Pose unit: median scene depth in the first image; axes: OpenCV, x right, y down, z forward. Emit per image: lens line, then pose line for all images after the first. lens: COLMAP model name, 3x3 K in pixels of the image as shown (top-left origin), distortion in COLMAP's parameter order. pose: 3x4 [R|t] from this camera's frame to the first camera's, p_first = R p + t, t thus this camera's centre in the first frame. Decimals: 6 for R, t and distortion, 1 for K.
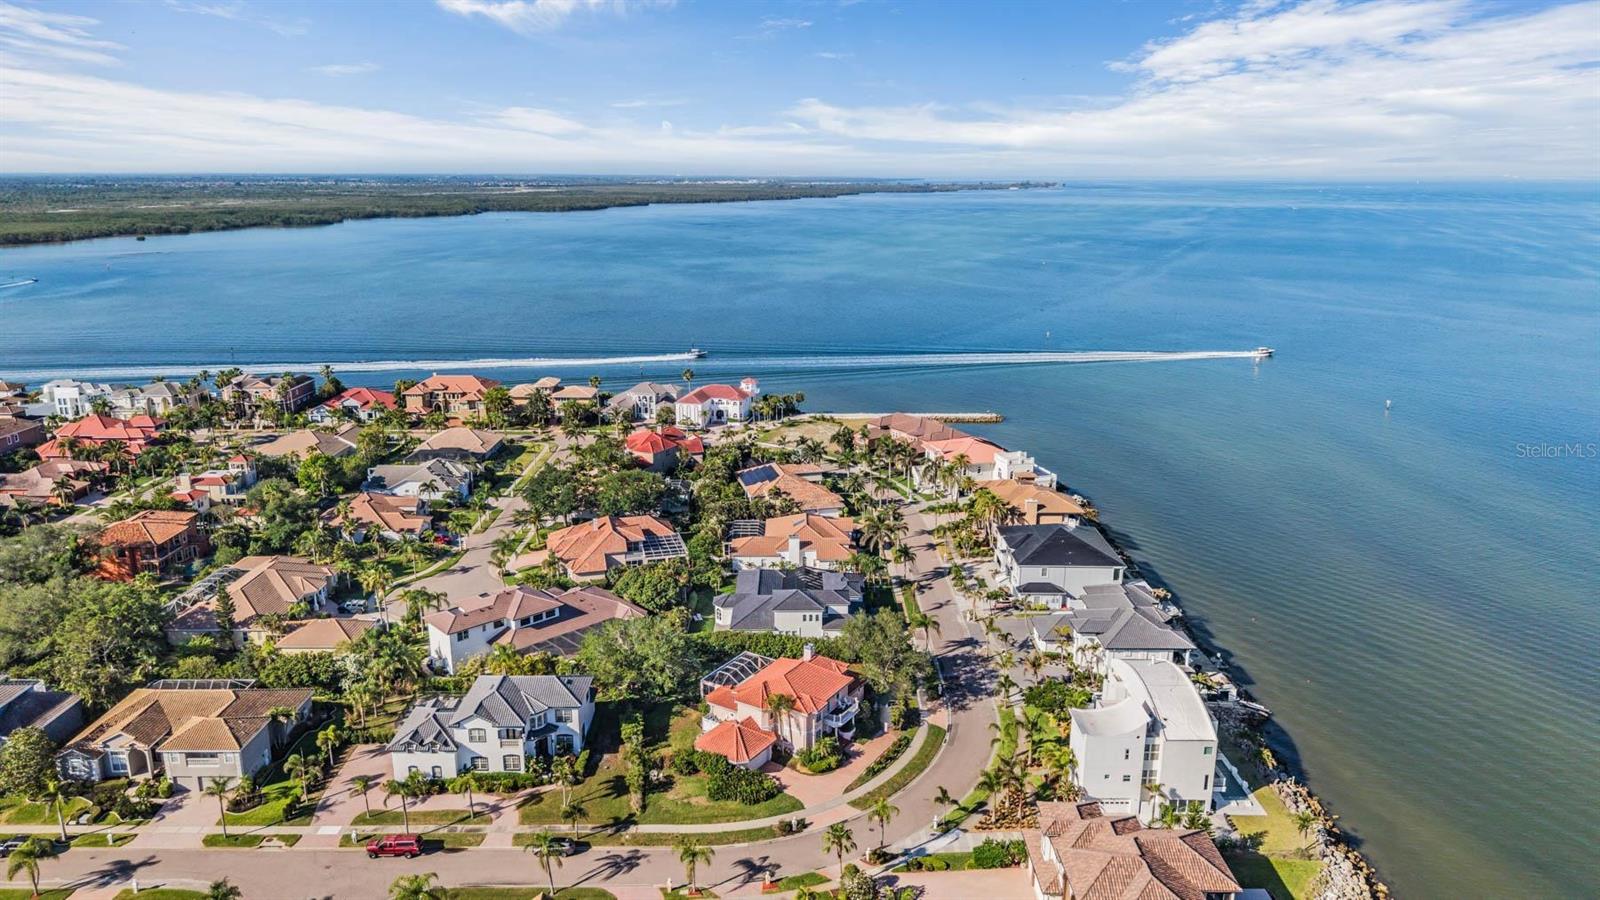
lens RADIAL K [[1069.9, 0, 800.3], [0, 1069.9, 446.1], [0, 0, 1]] dist [0.034580, -0.039415]
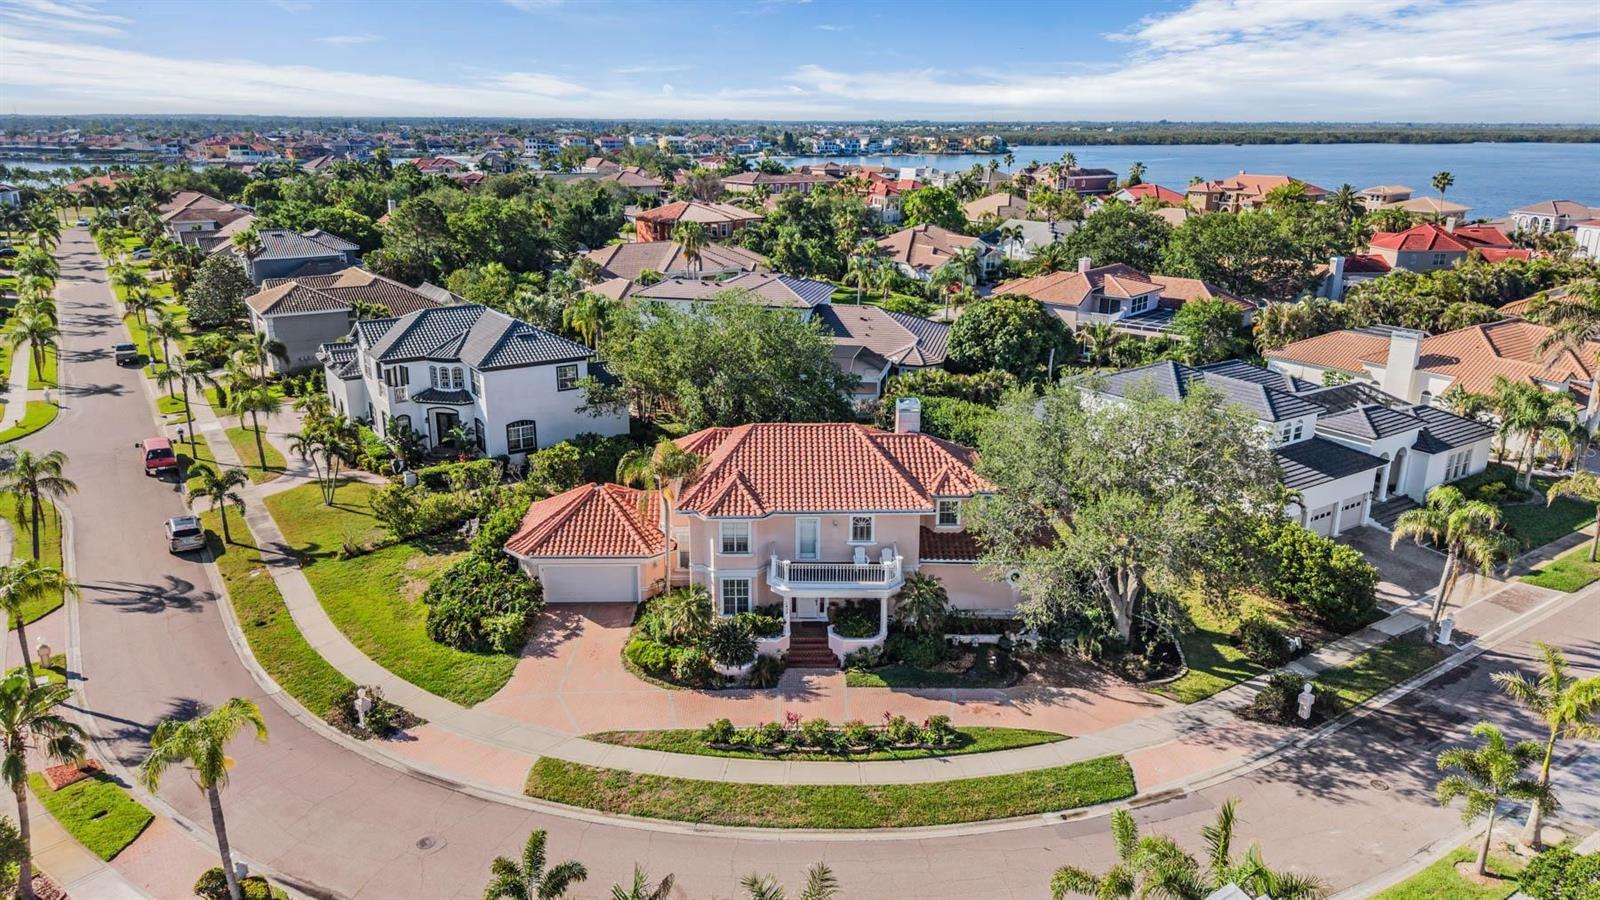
lens RADIAL K [[1069.9, 0, 796.4], [0, 1069.9, 441.4], [0, 0, 1]] dist [0.034580, -0.039415]
pose [[0.551413, 0.238848, -0.799309, 0.266066], [-0.210662, 0.966952, 0.143615, 0.147008], [0.807196, 0.089193, 0.583506, 0.714261]]
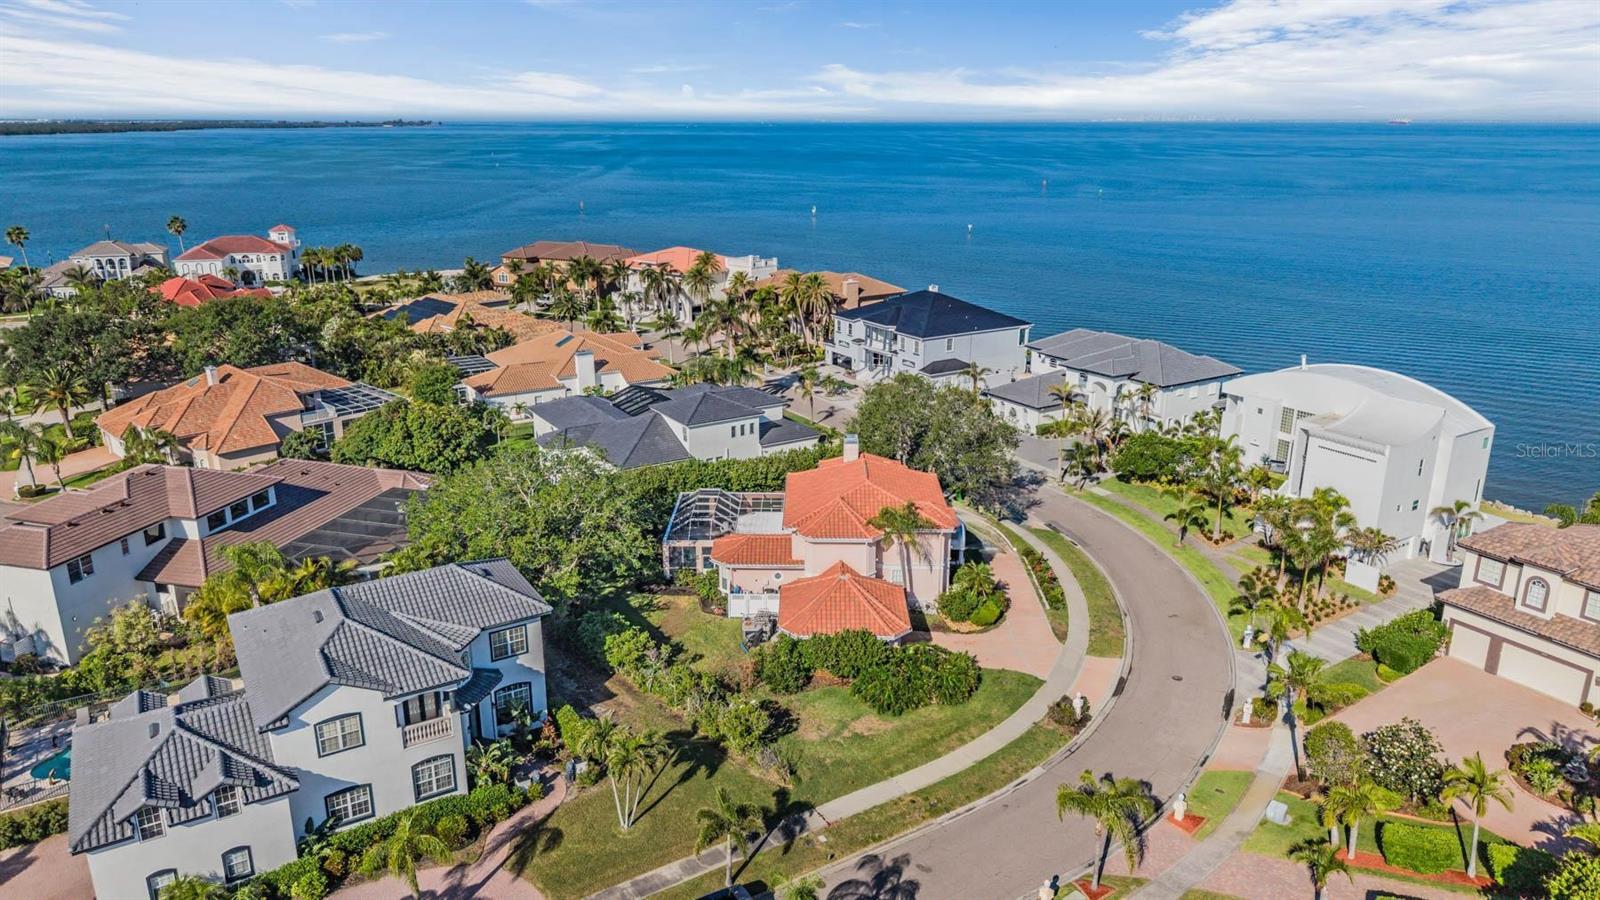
lens RADIAL K [[1069.9, 0, 803.7], [0, 1069.9, 443.1], [0, 0, 1]] dist [0.034580, -0.039415]
pose [[0.847873, -0.154742, 0.507117, -0.285043], [0.132846, 0.987955, 0.079353, 0.133734], [-0.513288, 0.000087, 0.858217, 0.495724]]
